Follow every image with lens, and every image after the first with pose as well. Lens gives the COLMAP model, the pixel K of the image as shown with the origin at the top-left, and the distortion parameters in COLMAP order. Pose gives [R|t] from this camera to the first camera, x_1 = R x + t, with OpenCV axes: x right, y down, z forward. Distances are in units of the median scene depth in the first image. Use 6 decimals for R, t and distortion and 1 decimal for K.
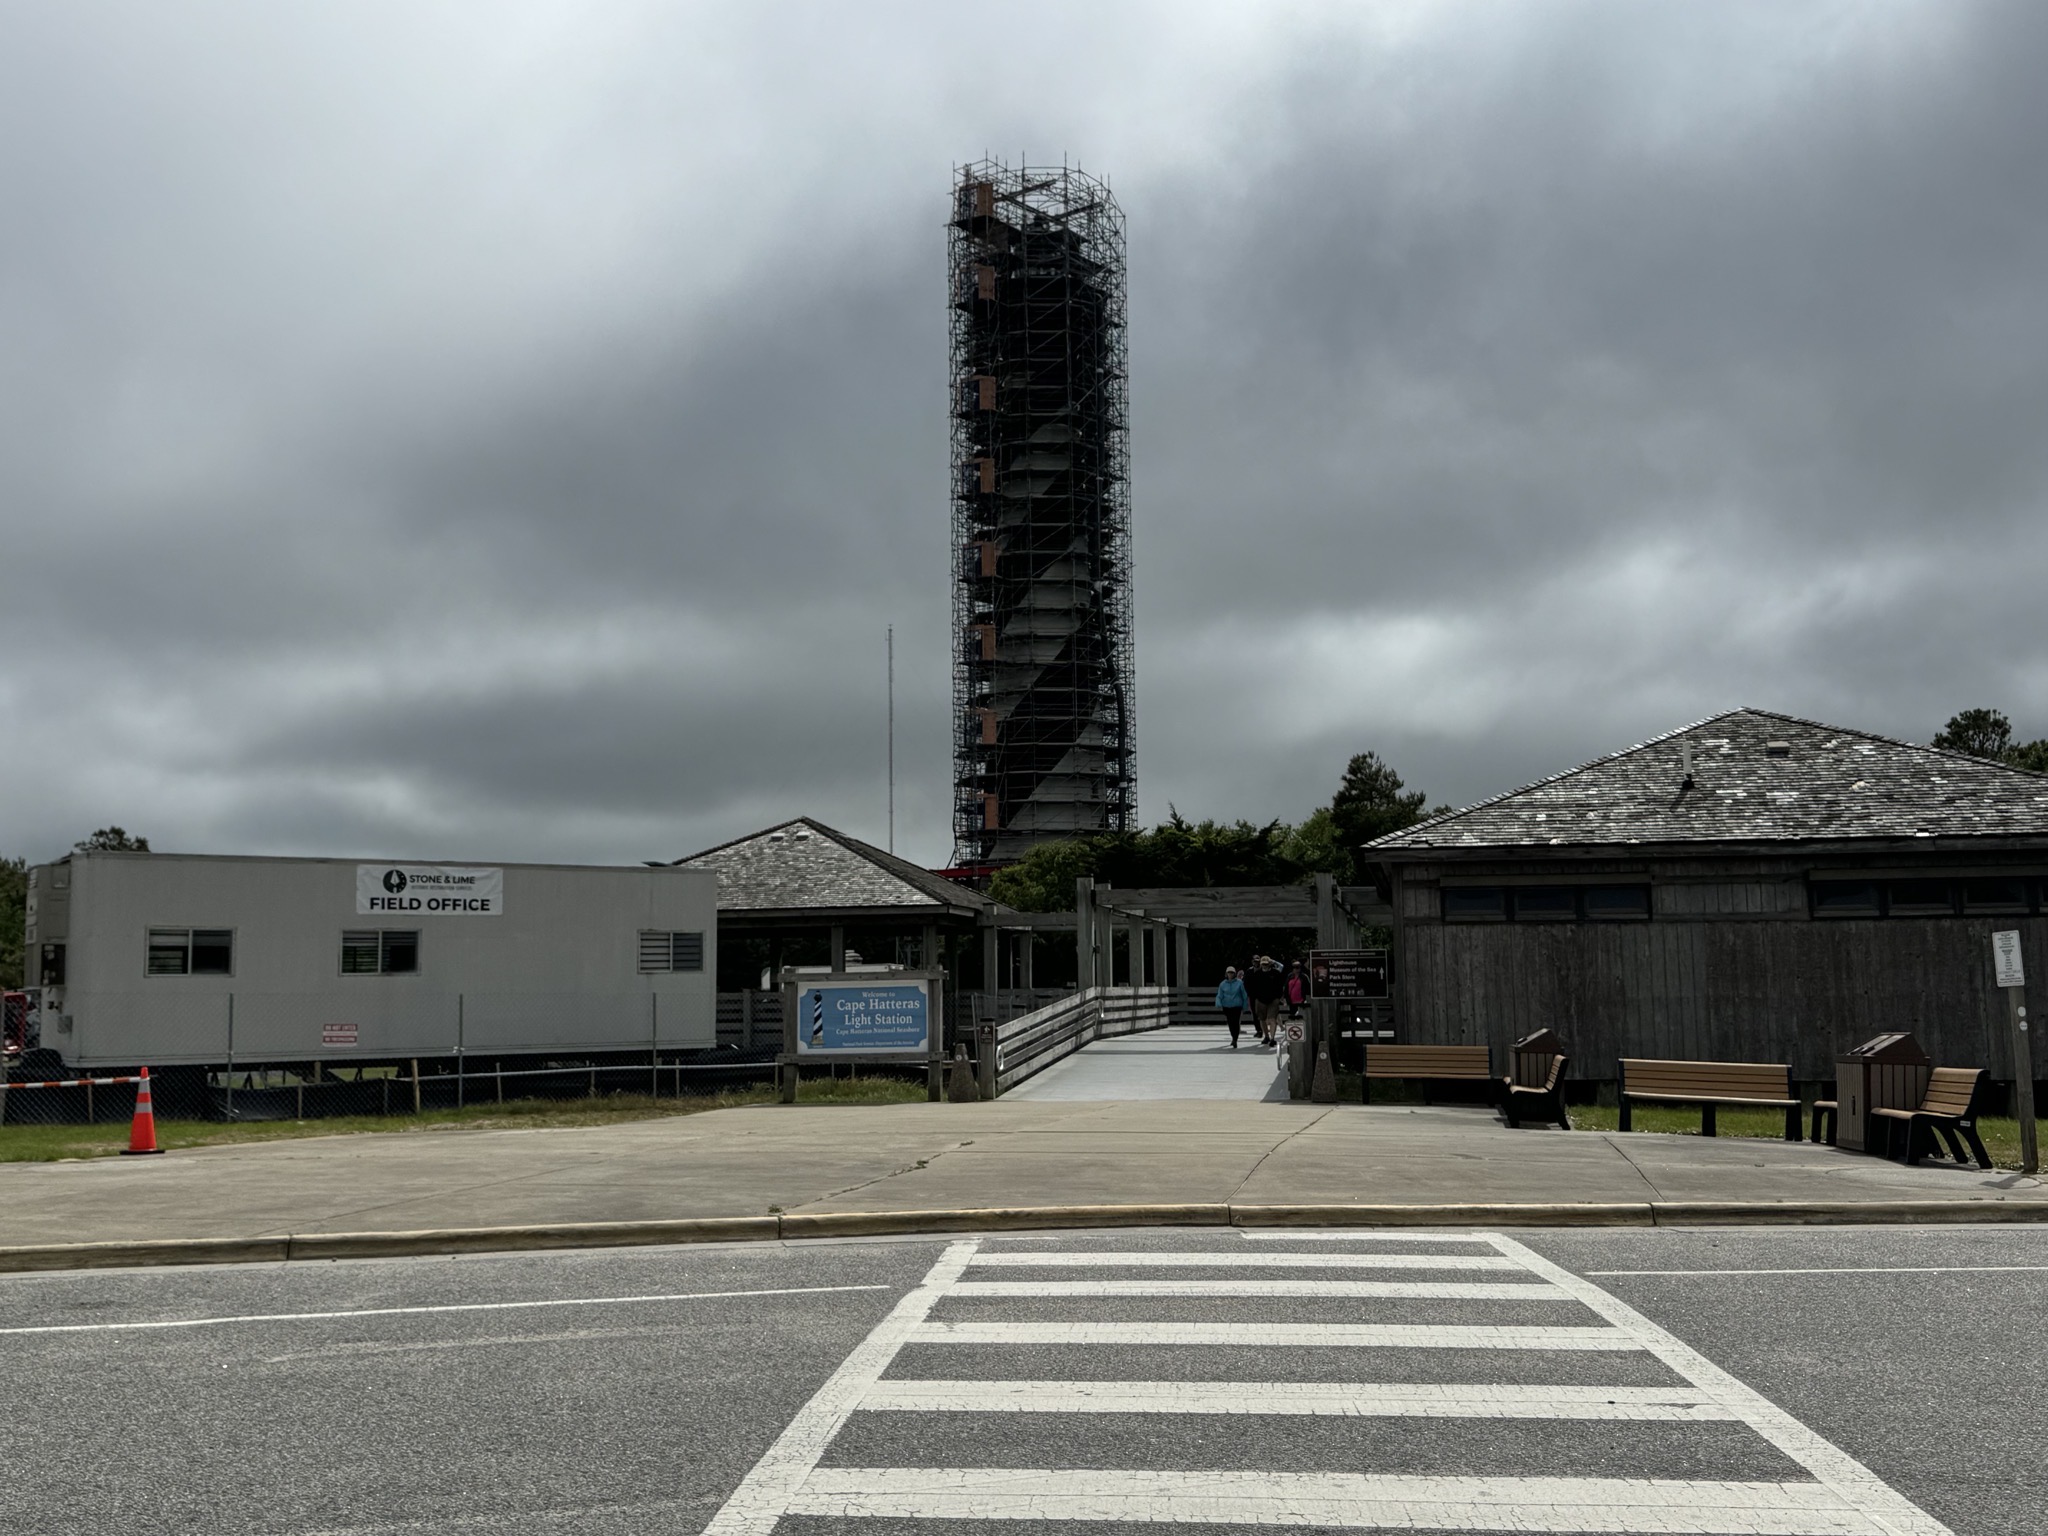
lens RADIAL K [[2911.3, 0, 1024.0], [0, 2911.3, 768.0], [0, 0, 1]] dist [0.066645, 0.017758]
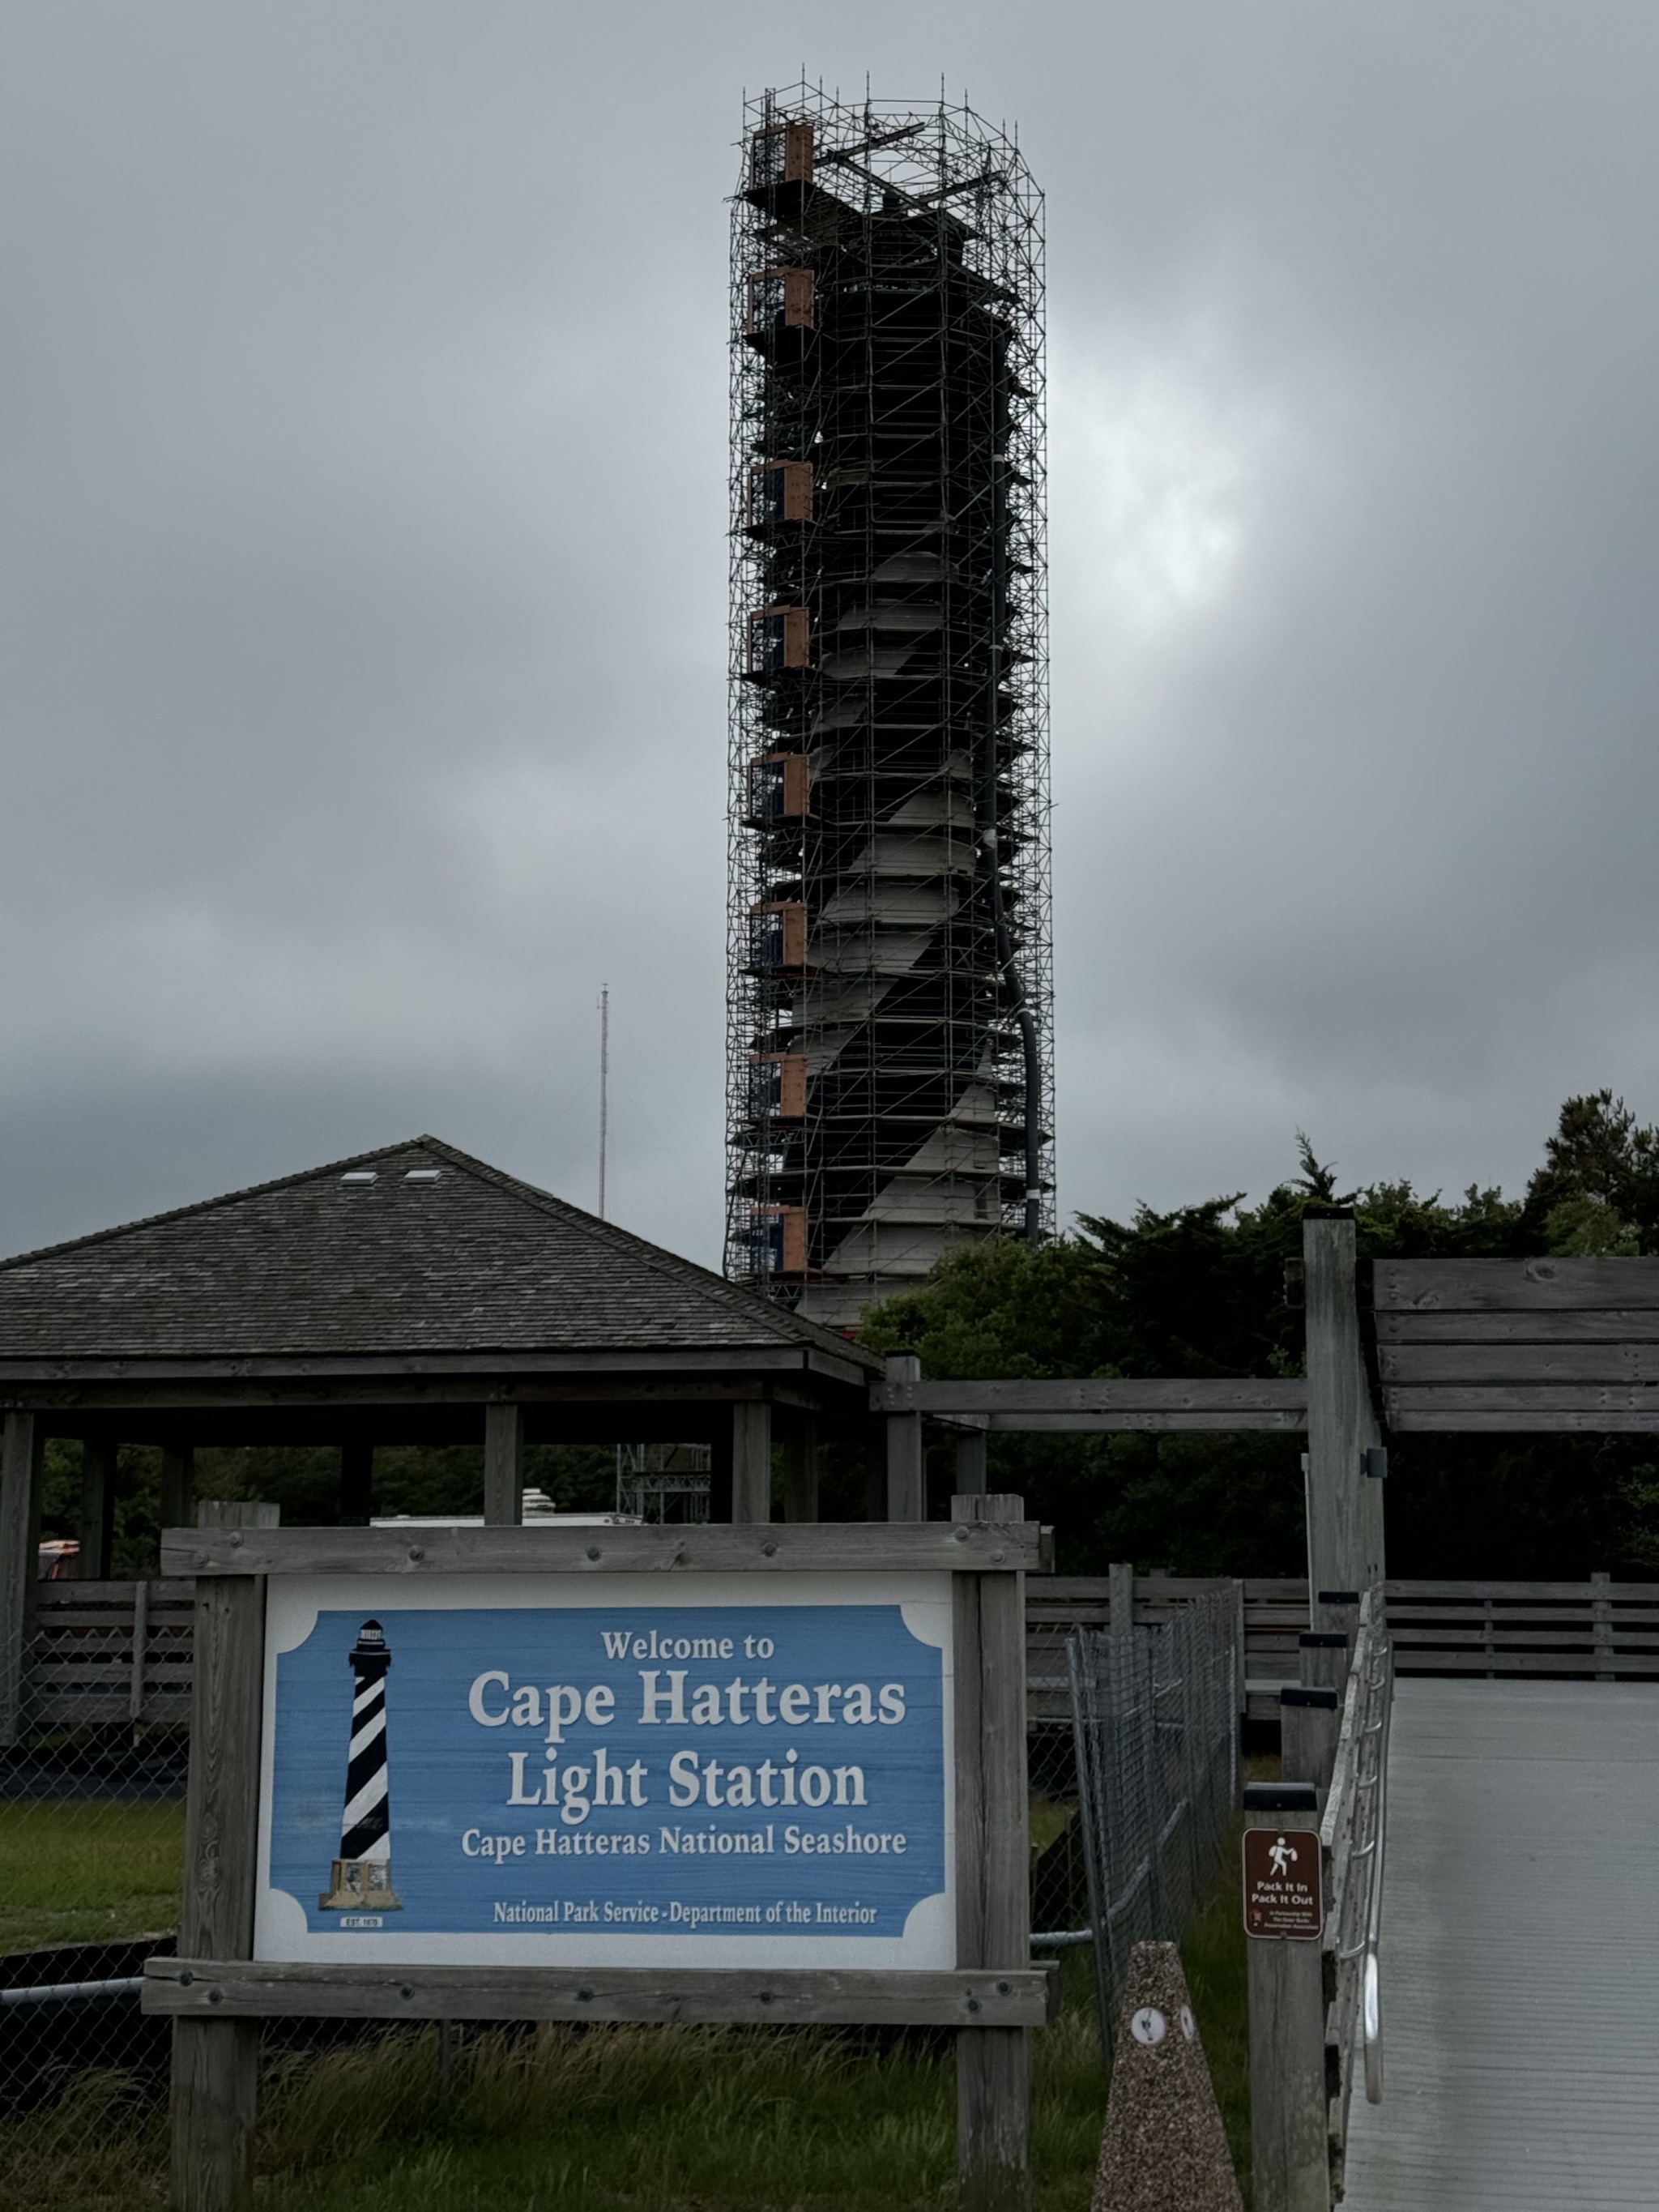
lens RADIAL K [[3144.0, 0, 829.5], [0, 3144.0, 1106.0], [0, 0, 1]] dist [0.066645, 0.017758]
pose [[0.999324, 0.016760, 0.032729, -0.024435], [-0.014604, 0.997777, -0.065020, 0.028353], [-0.033746, 0.064498, 0.997347, 0.402867]]
